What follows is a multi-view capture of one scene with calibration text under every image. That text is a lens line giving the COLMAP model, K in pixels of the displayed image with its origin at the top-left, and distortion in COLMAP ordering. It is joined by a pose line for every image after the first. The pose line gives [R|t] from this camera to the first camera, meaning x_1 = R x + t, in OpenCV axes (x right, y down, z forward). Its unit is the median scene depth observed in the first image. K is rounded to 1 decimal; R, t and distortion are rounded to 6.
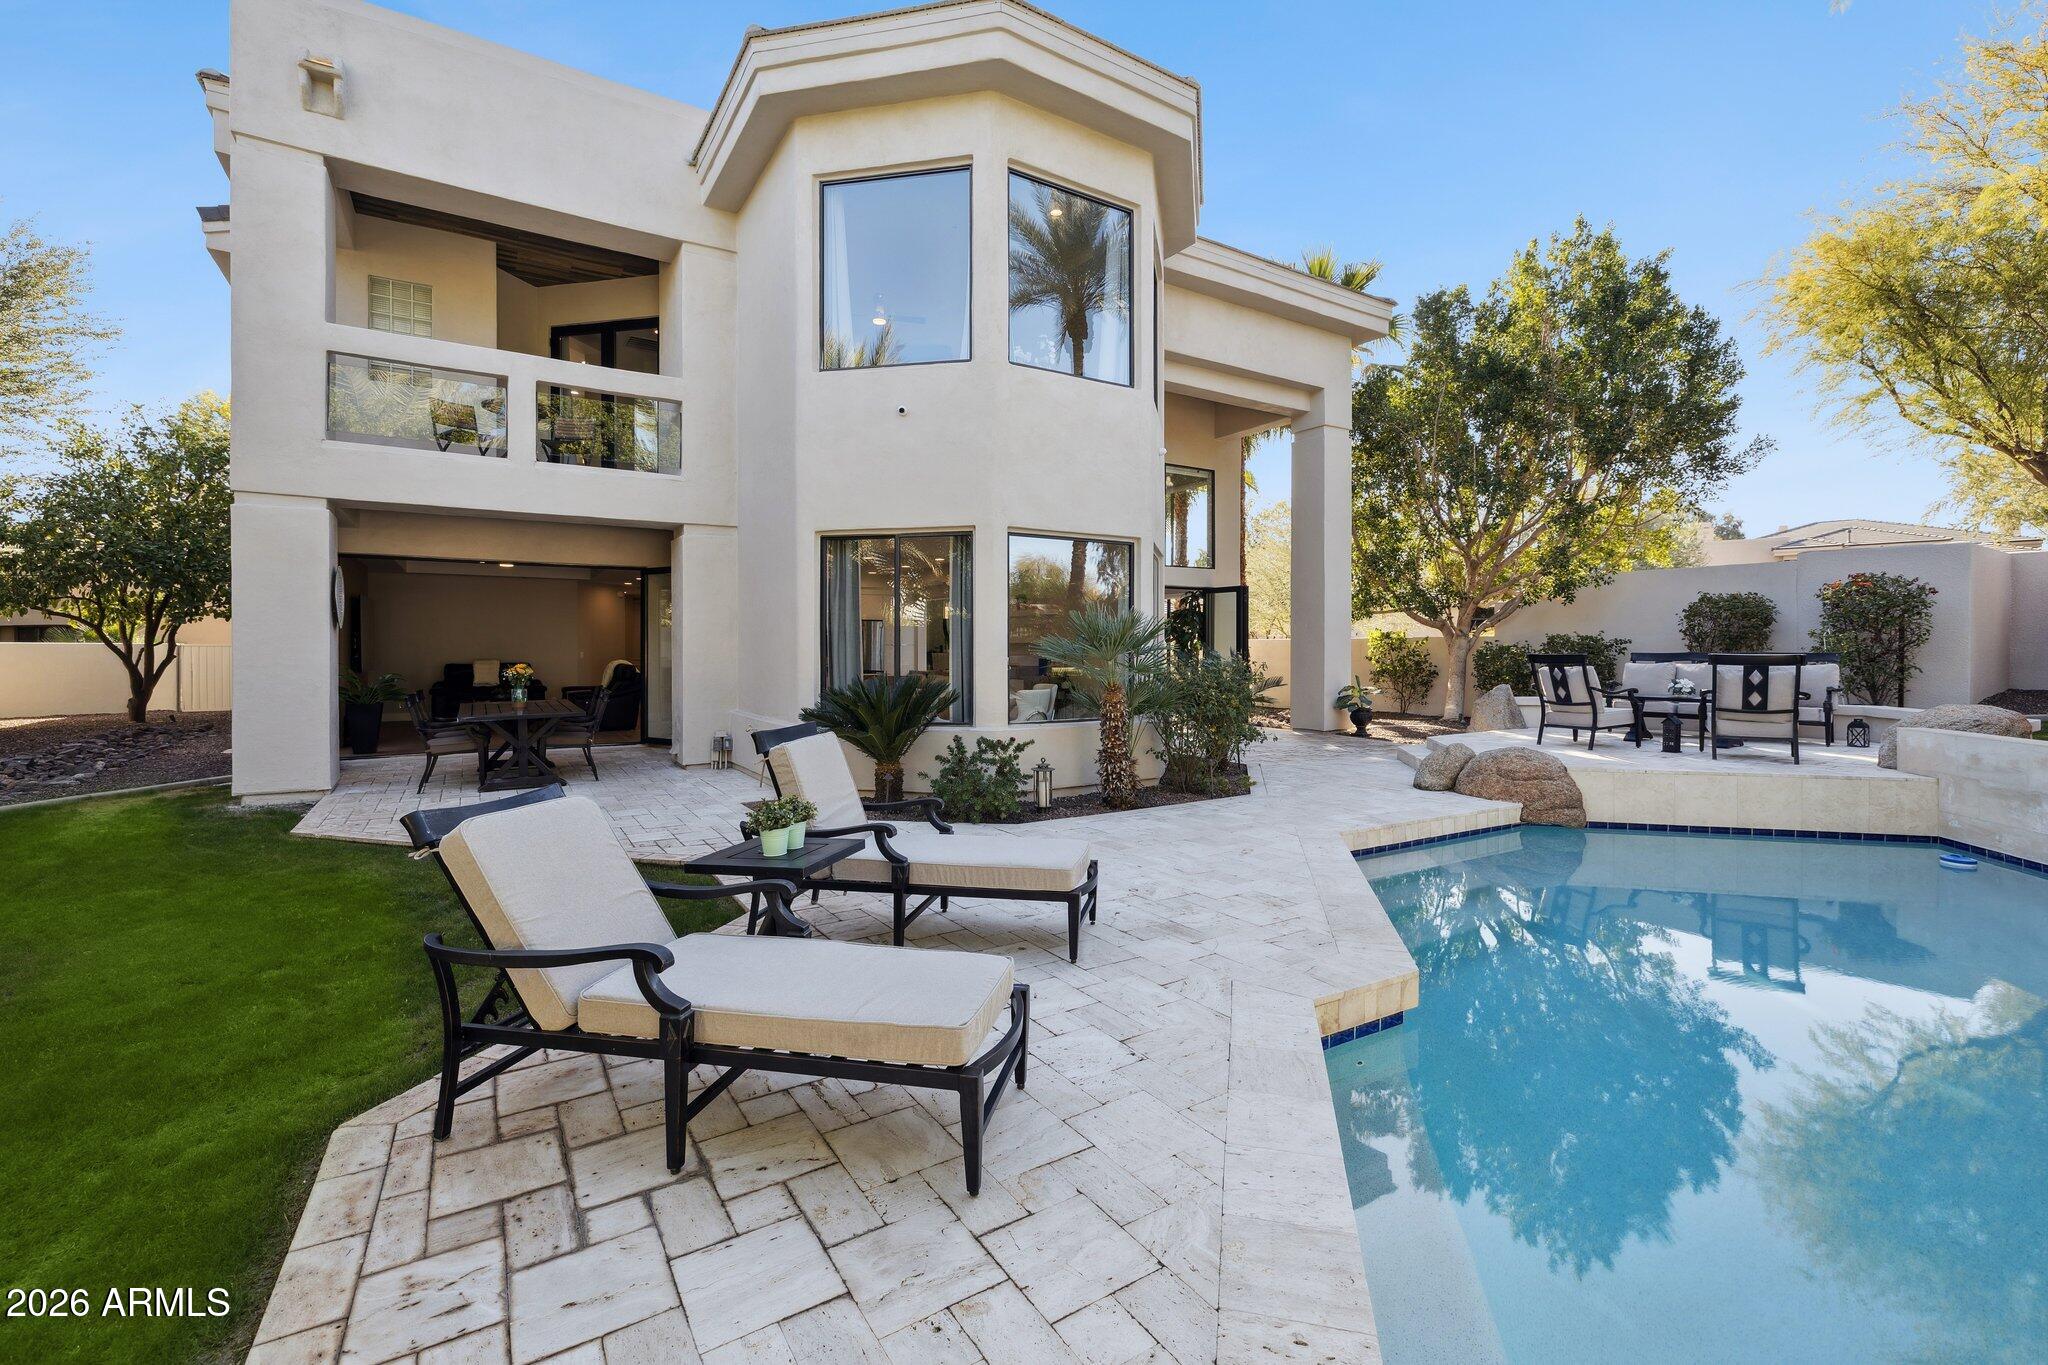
lens RADIAL K [[875.5, 0, 1020.7], [0, 875.5, 652.9], [0, 0, 1]] dist [0.002845, 0.000009]
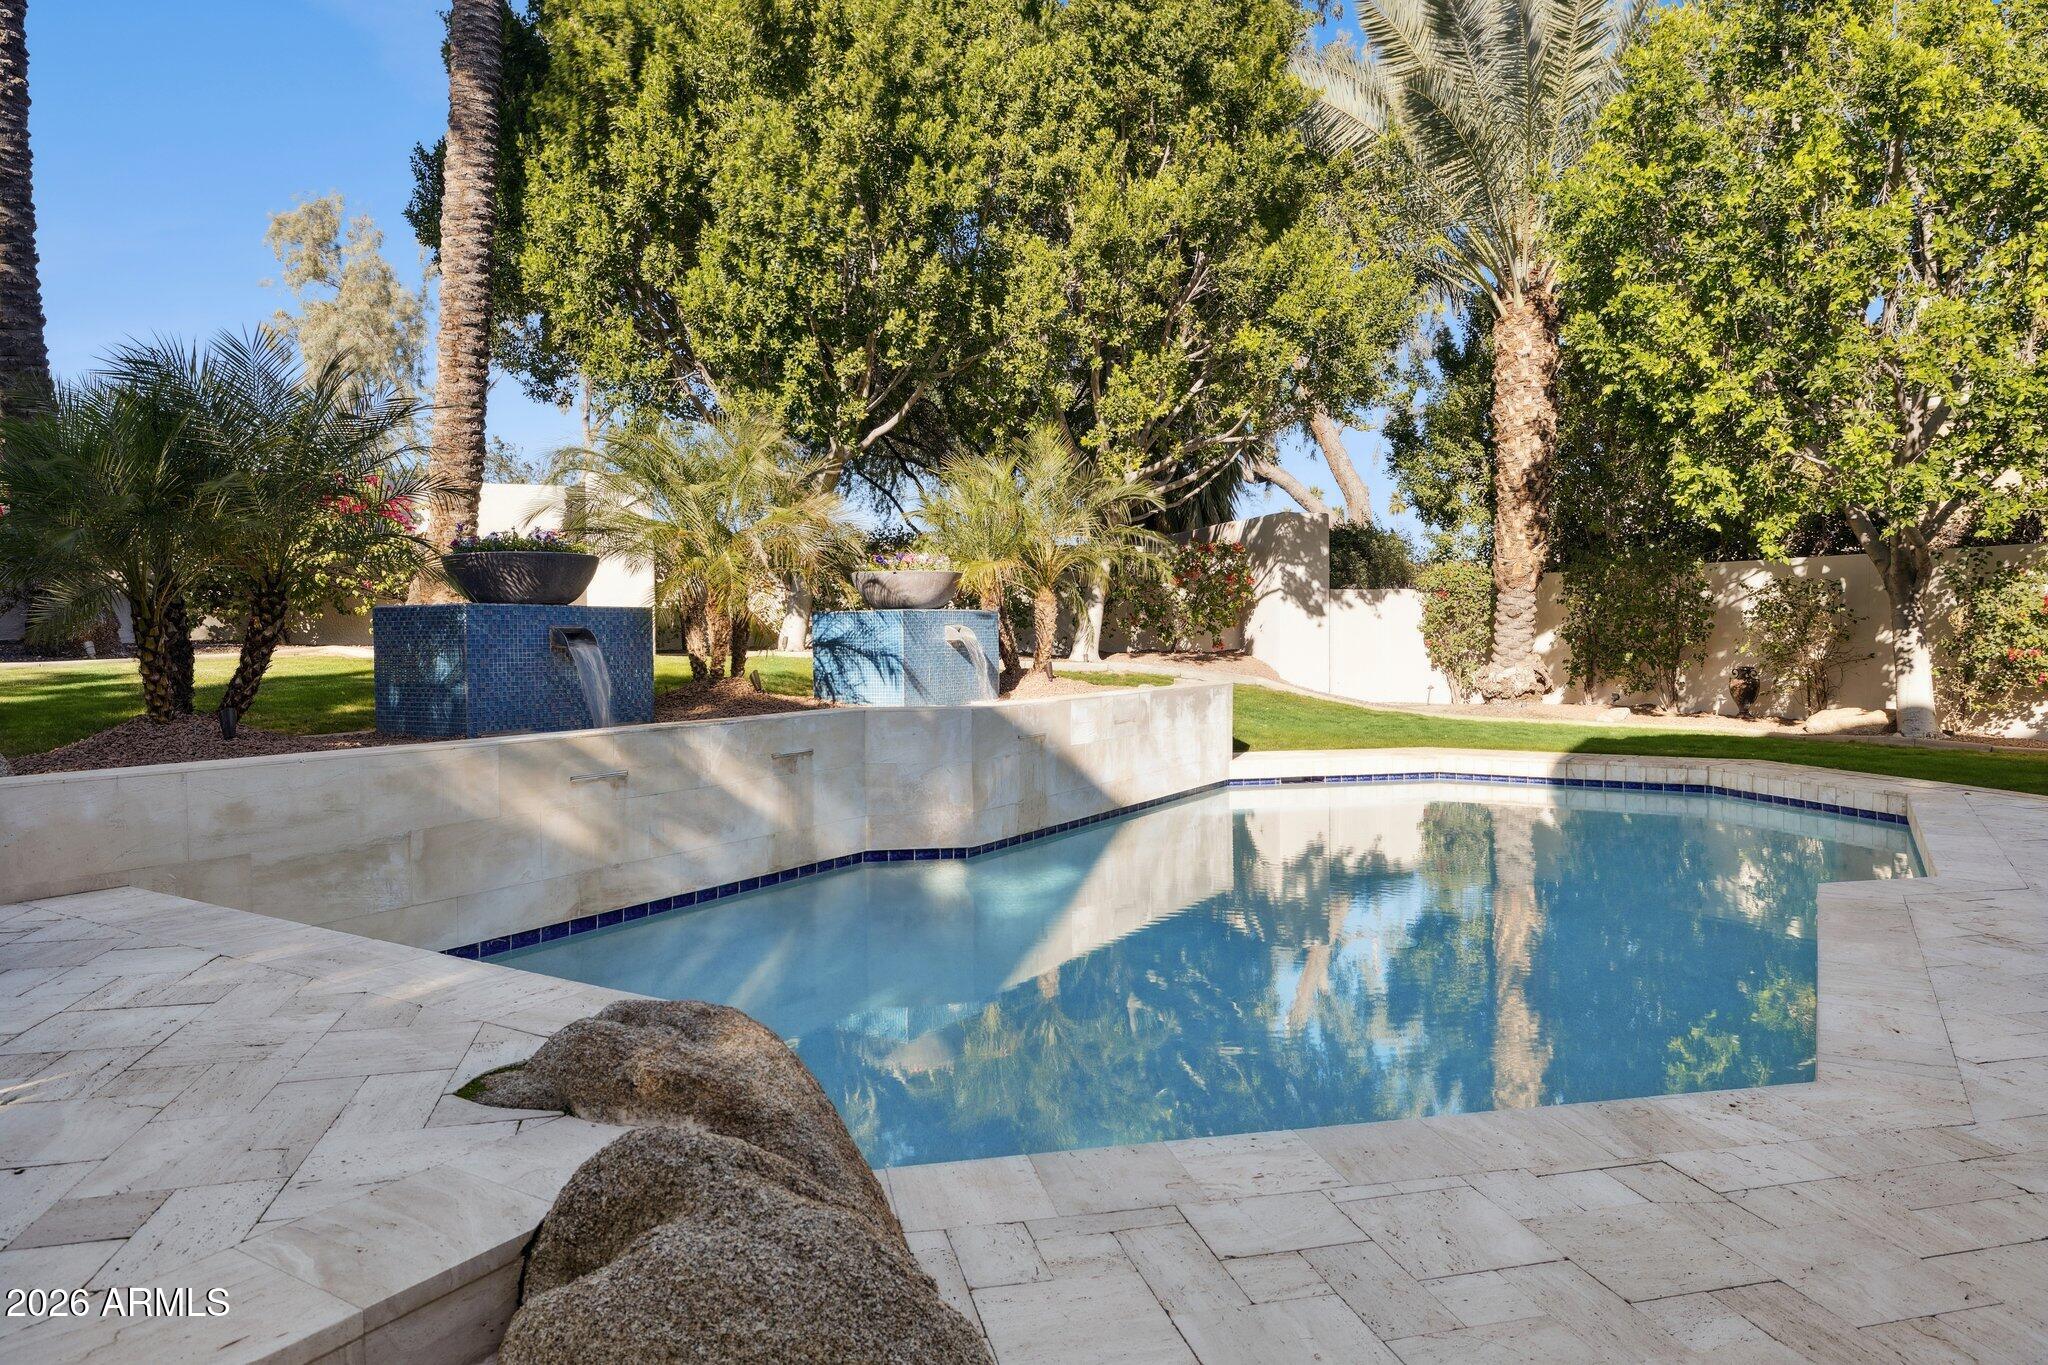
lens RADIAL K [[1262.6, 0, 1024.0], [0, 1262.6, 682.5], [0, 0, 1]] dist [-0.006146, 0.001154]
pose [[-0.948696, -0.003297, 0.316173, 0.285123], [0.010221, 0.999103, 0.041088, 0.017325], [-0.316025, 0.042212, -0.947811, 0.874936]]
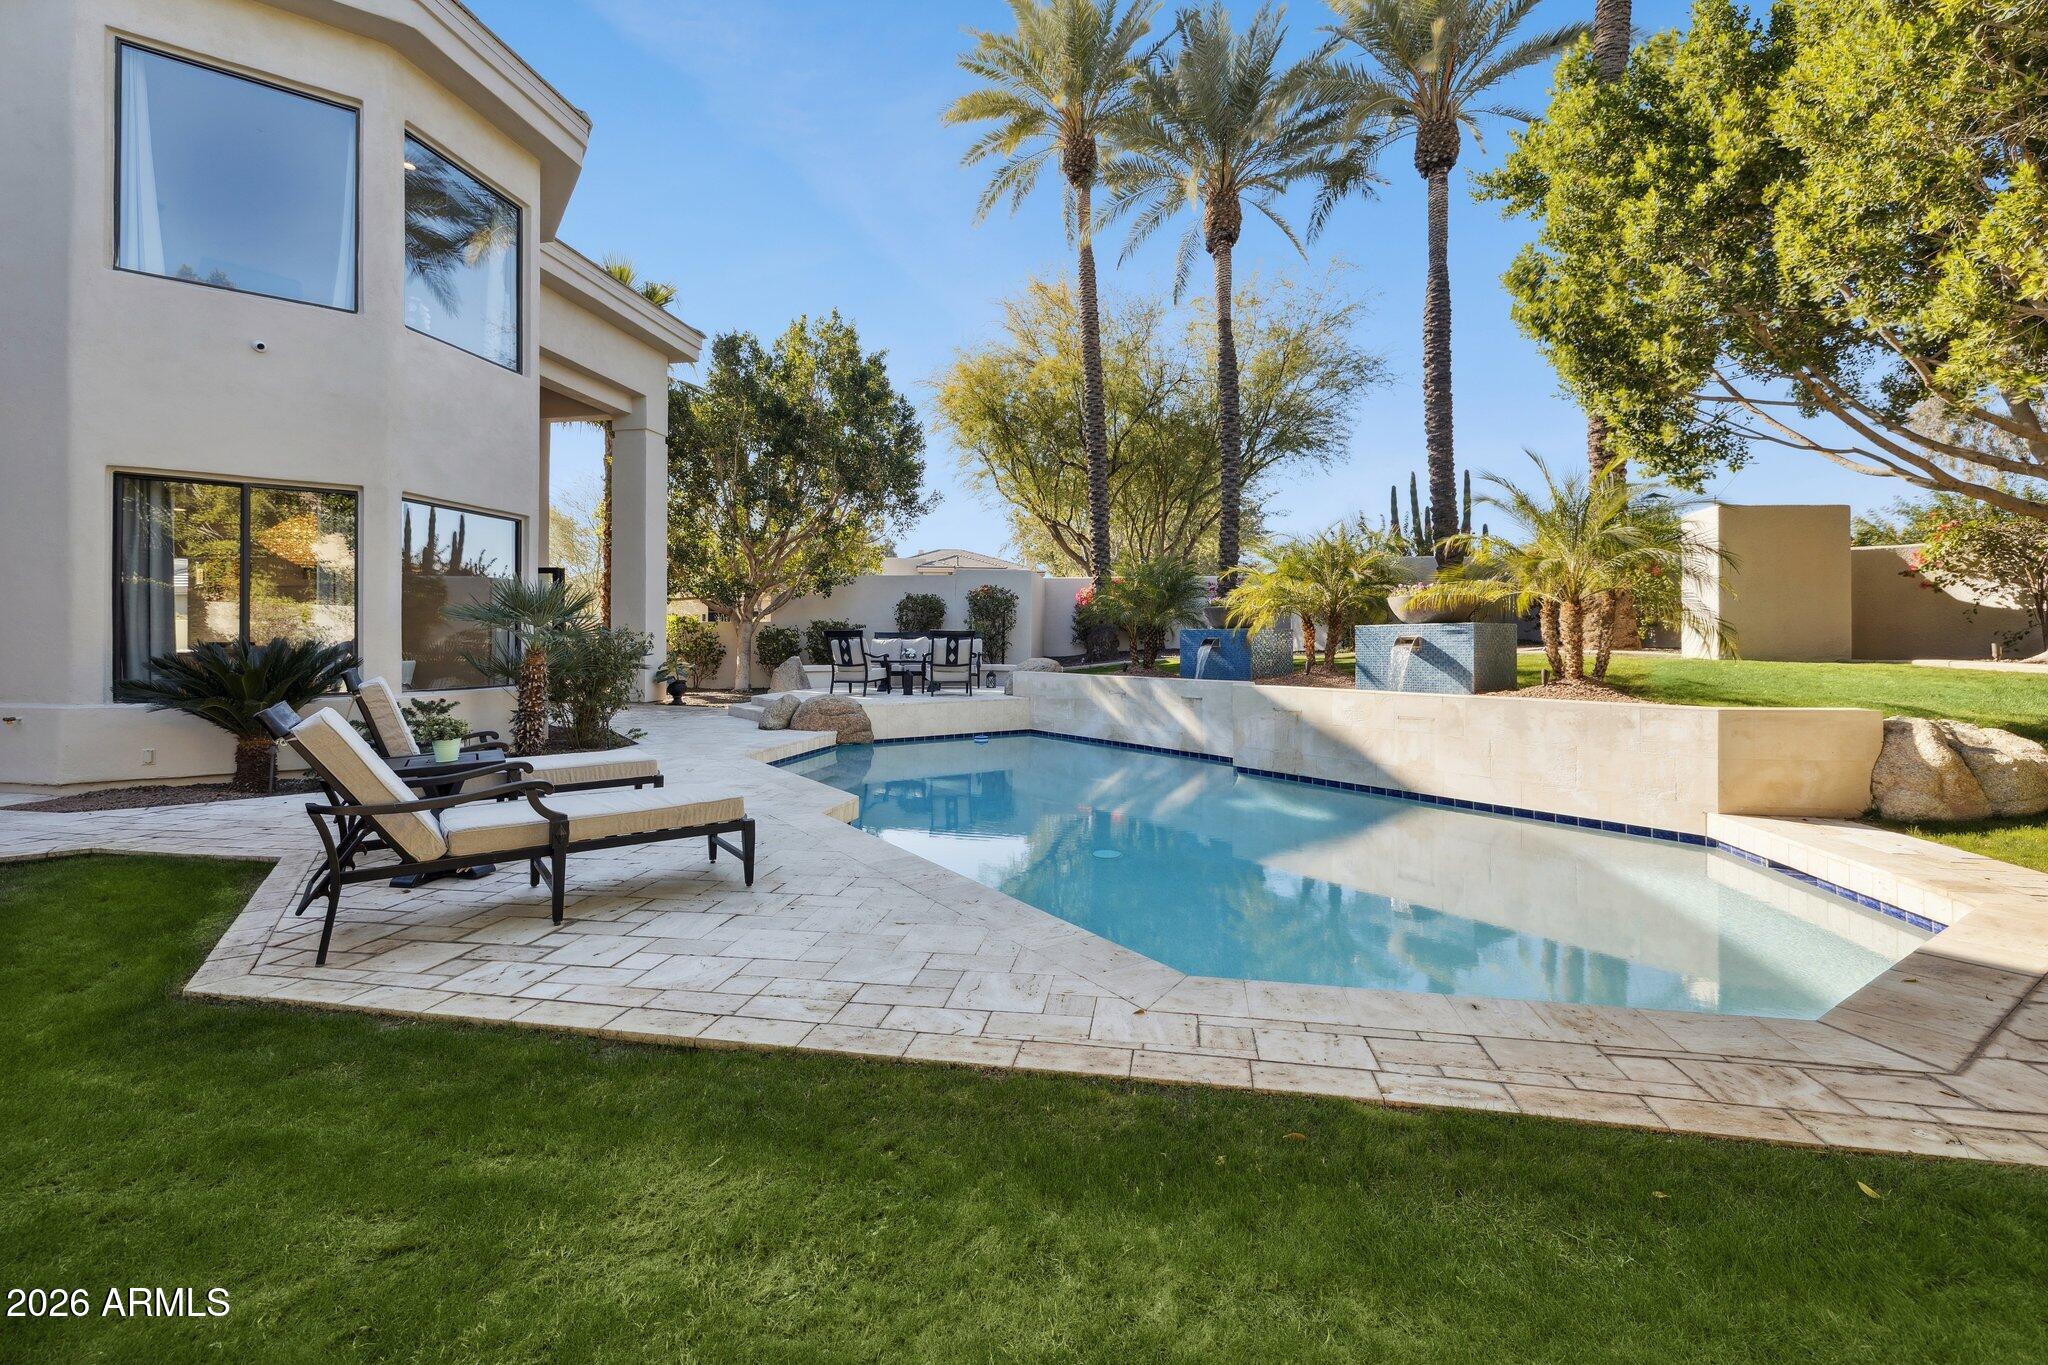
lens RADIAL K [[875.5, 0, 1020.7], [0, 875.5, 652.9], [0, 0, 1]] dist [0.002845, 0.000009]
pose [[0.667862, -0.006909, 0.744253, -0.199649], [0.001356, 0.999967, 0.008066, 0.021406], [-0.744284, -0.004378, 0.667849, -0.125740]]
